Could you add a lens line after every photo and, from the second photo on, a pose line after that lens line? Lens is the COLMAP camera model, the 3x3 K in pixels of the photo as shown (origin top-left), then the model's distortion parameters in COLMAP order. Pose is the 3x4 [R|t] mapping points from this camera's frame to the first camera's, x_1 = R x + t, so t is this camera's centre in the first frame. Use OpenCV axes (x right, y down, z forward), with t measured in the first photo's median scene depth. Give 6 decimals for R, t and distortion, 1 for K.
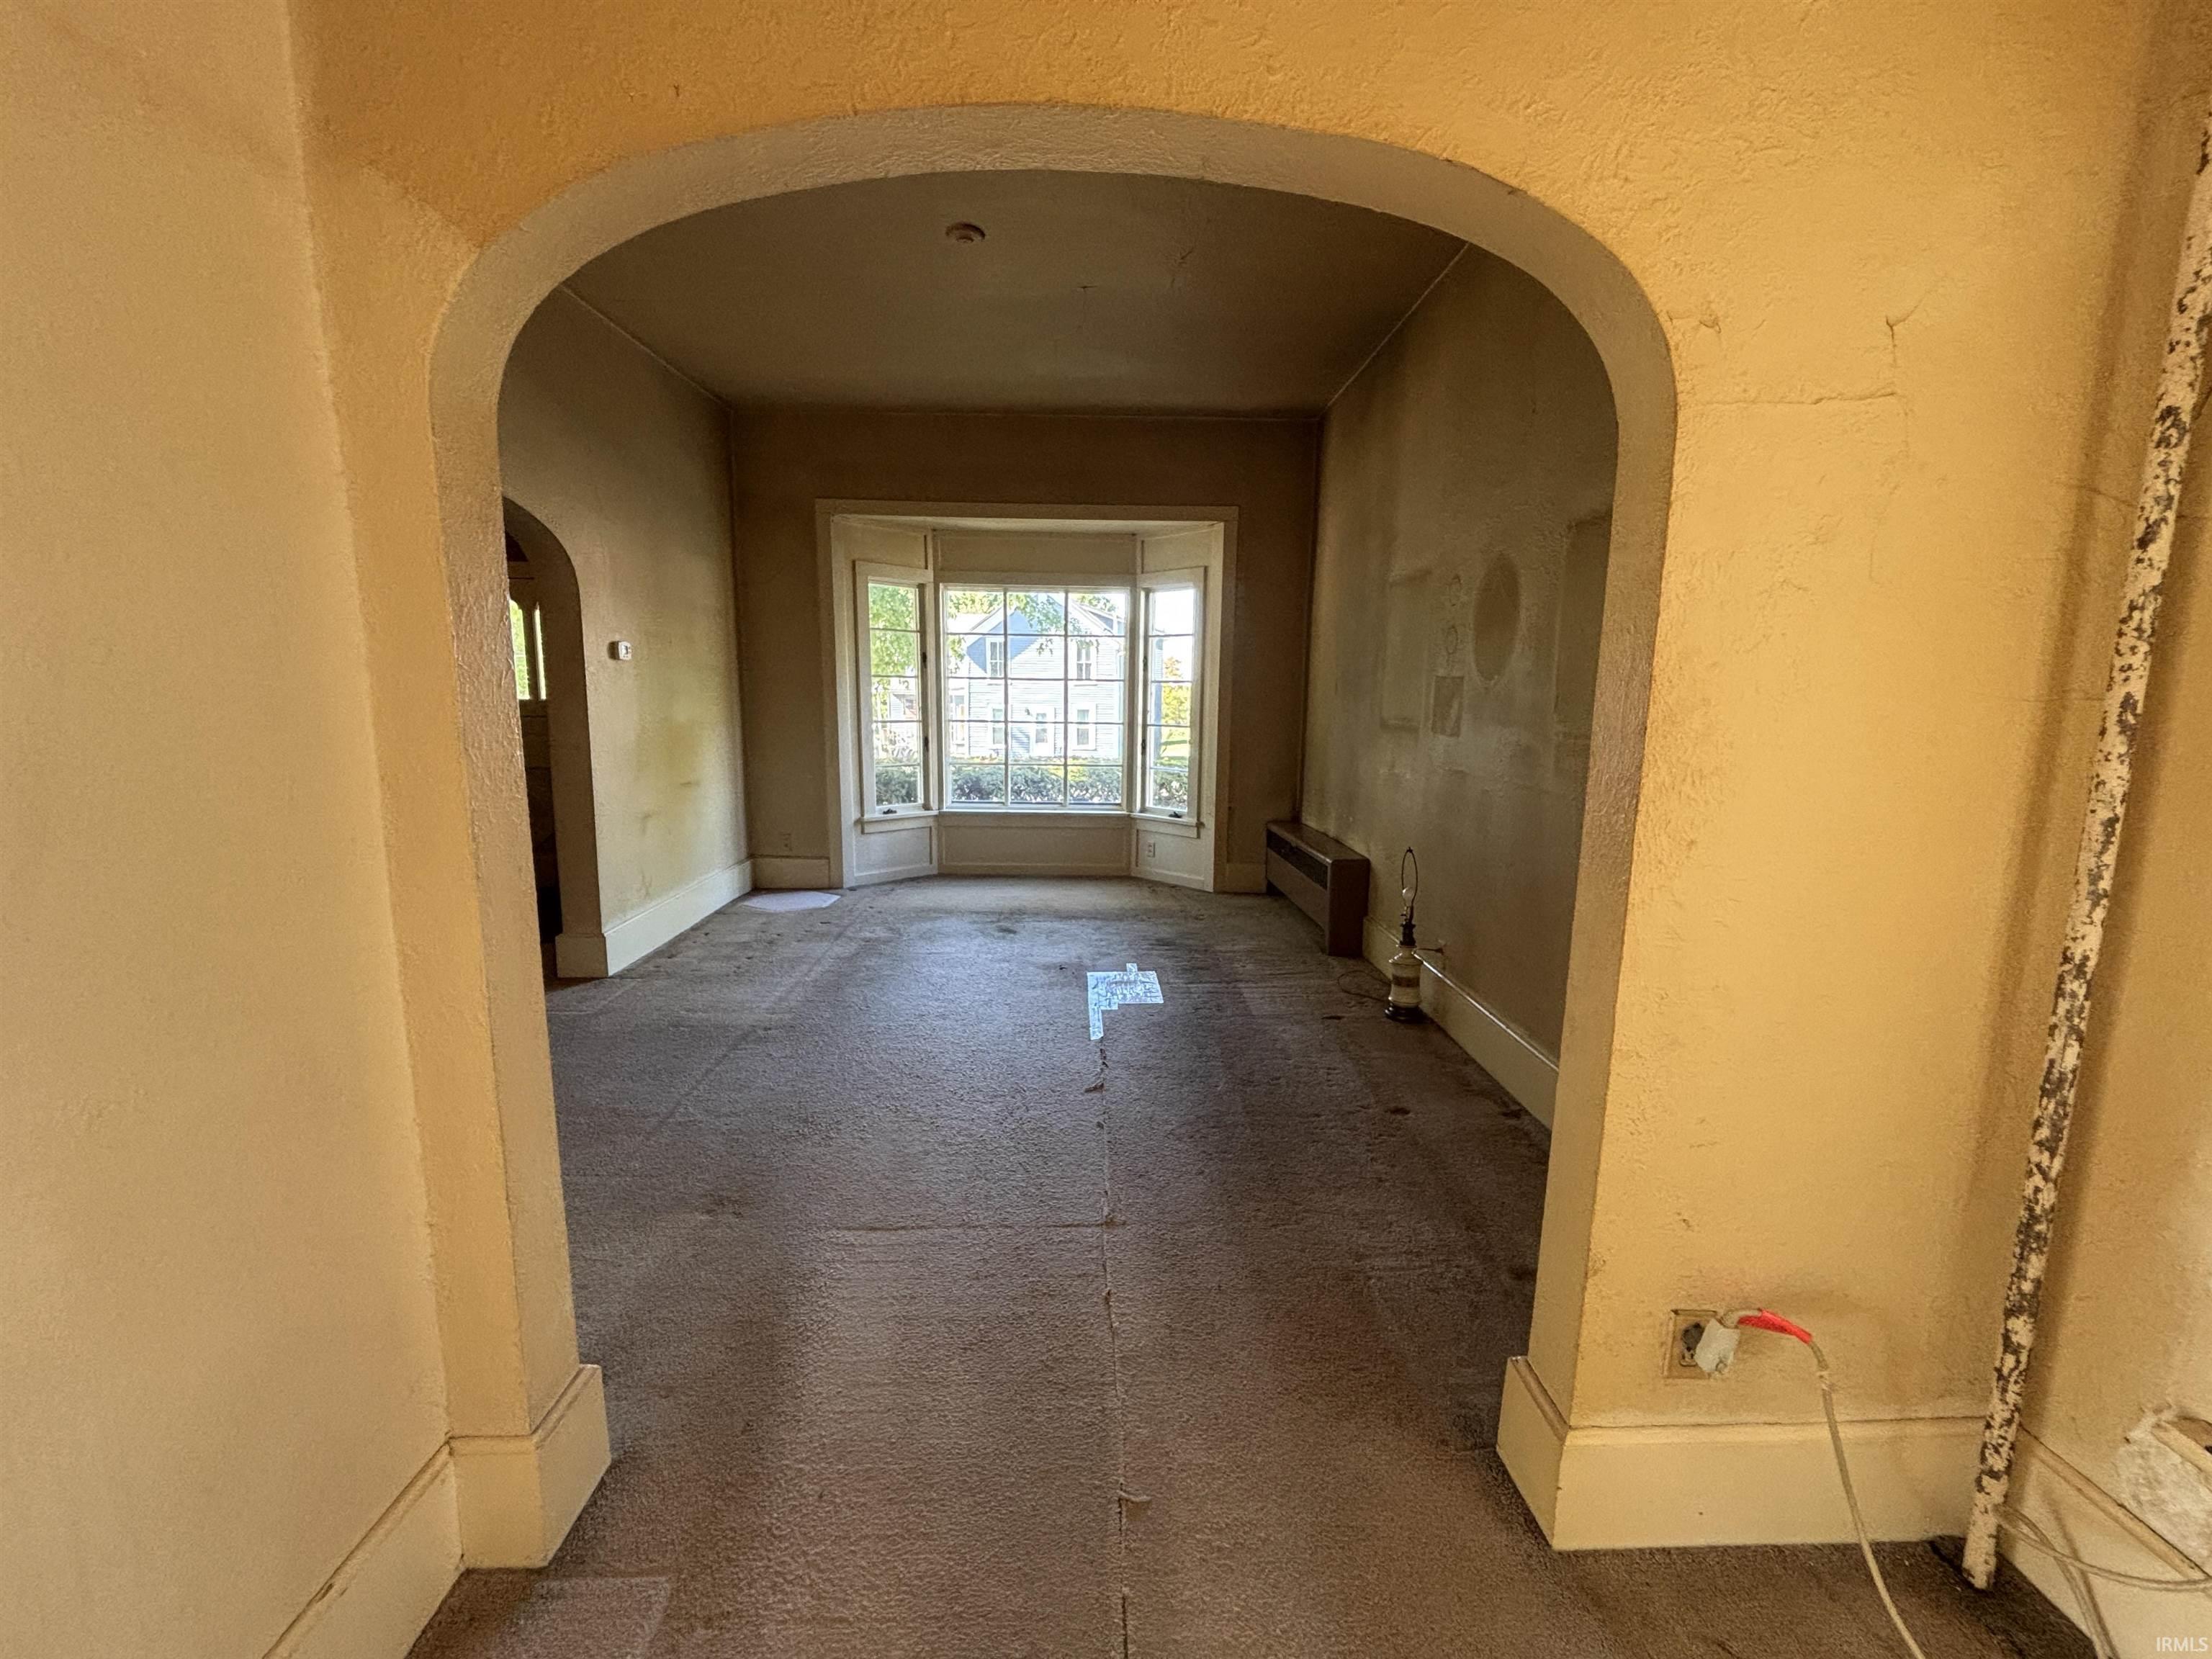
lens RADIAL K [[889.9, 0, 1106.0], [0, 889.9, 829.5], [0, 0, 1]] dist [0.000110, -0.000048]
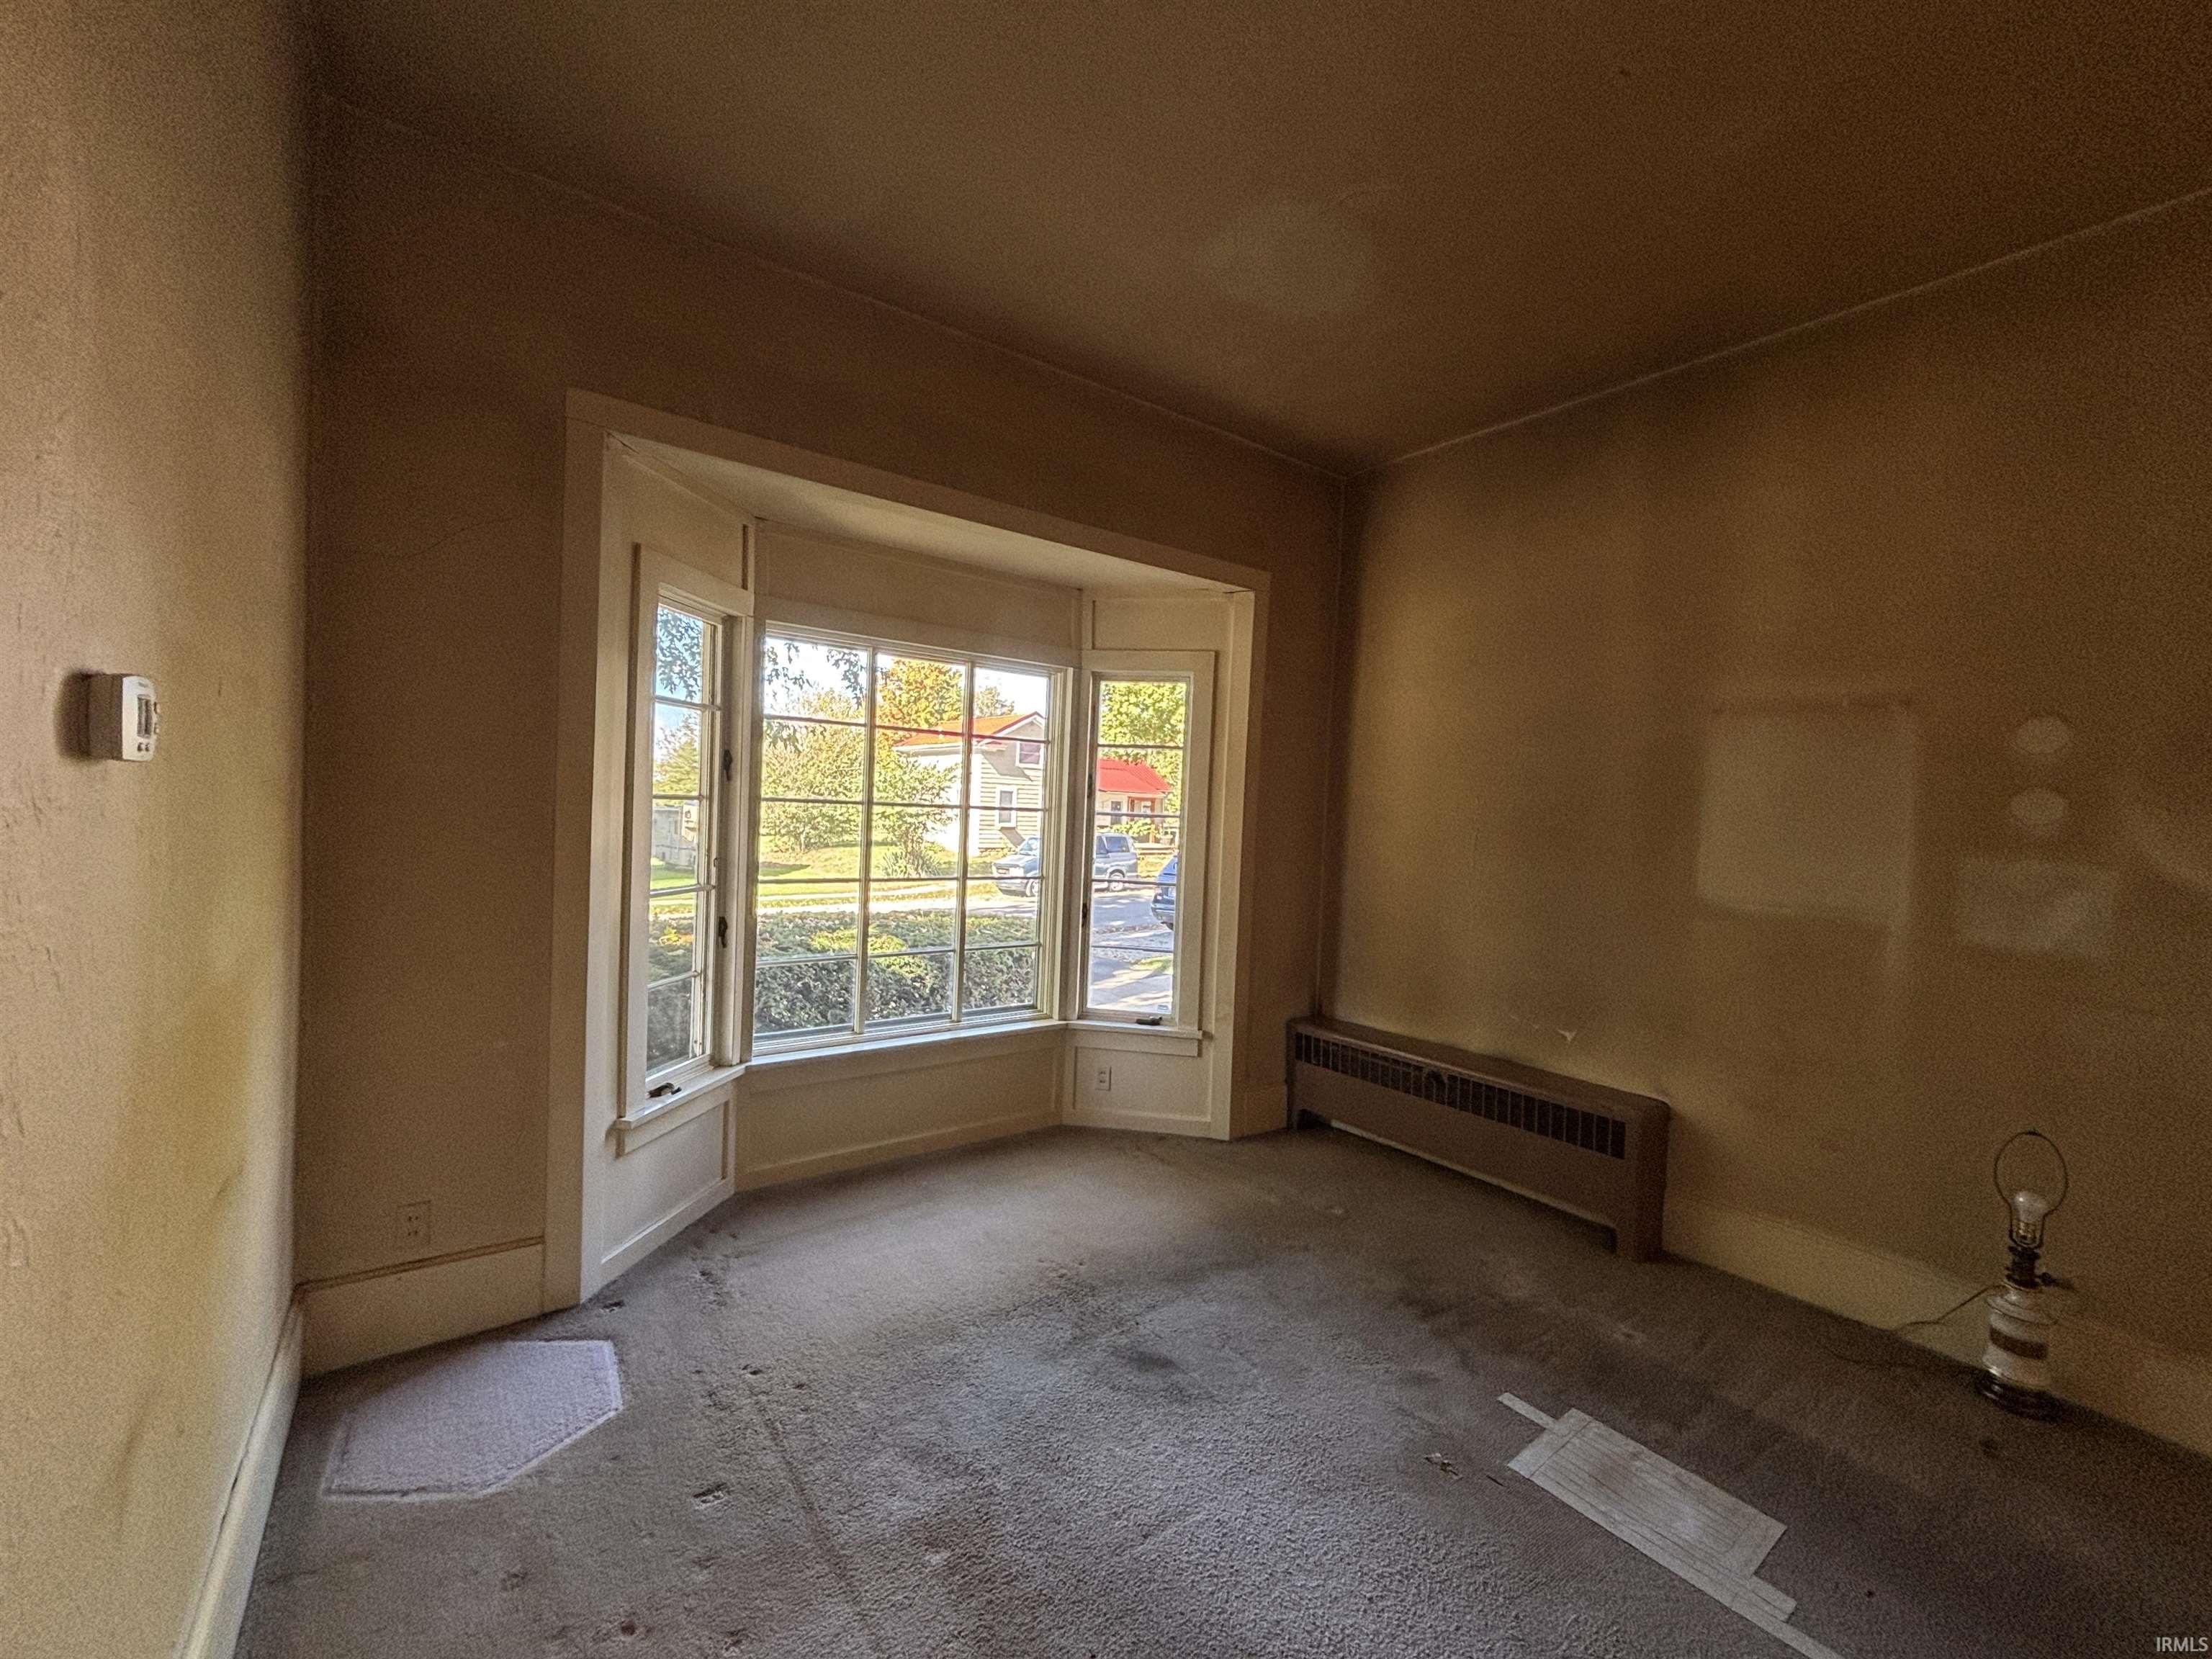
lens RADIAL K [[895.8, 0, 1096.5], [0, 895.8, 826.1], [0, 0, 1]] dist [0.001246, -0.000157]
pose [[0.822489, 0.006700, 0.568742, -0.338278], [0.058725, 0.993586, -0.096630, -0.101706], [-0.565741, 0.112877, 0.816820, 0.501176]]
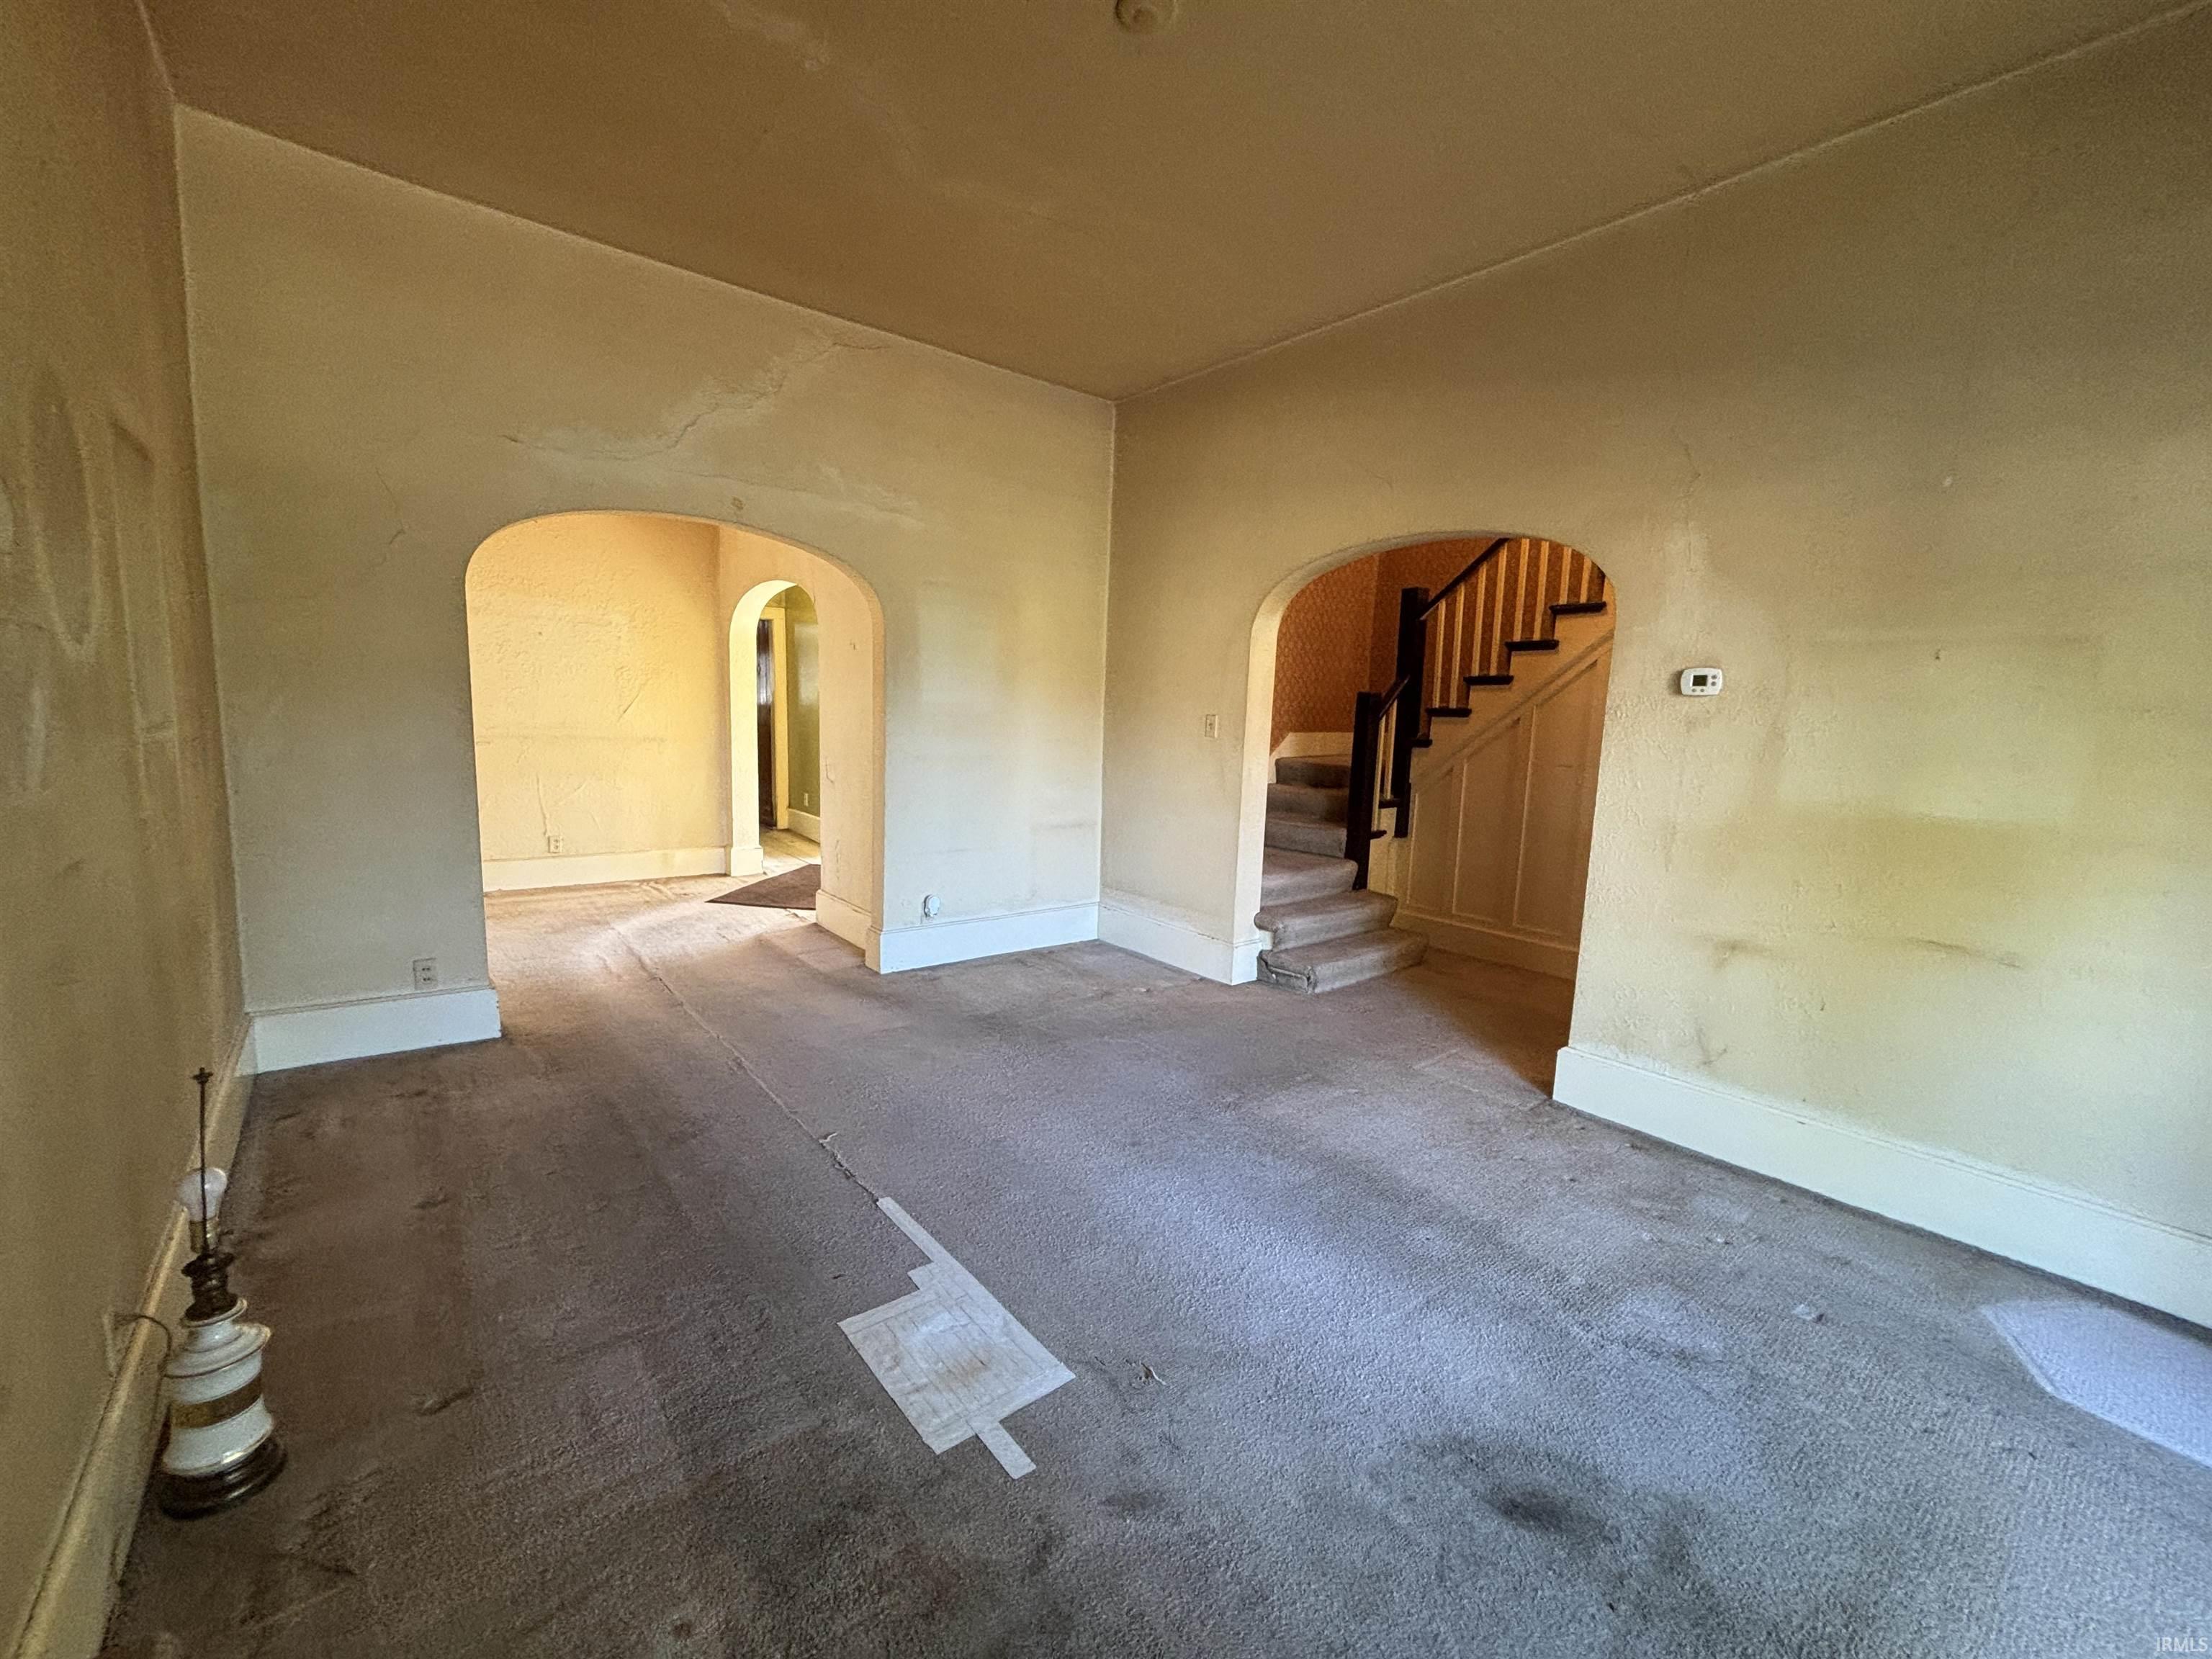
lens RADIAL K [[895.8, 0, 1096.5], [0, 895.8, 826.1], [0, 0, 1]] dist [0.001246, -0.000157]
pose [[-0.796202, 0.038850, -0.603783, 0.157445], [-0.137409, 0.960248, 0.242986, -0.140889], [0.589221, 0.276431, -0.759213, 0.902990]]
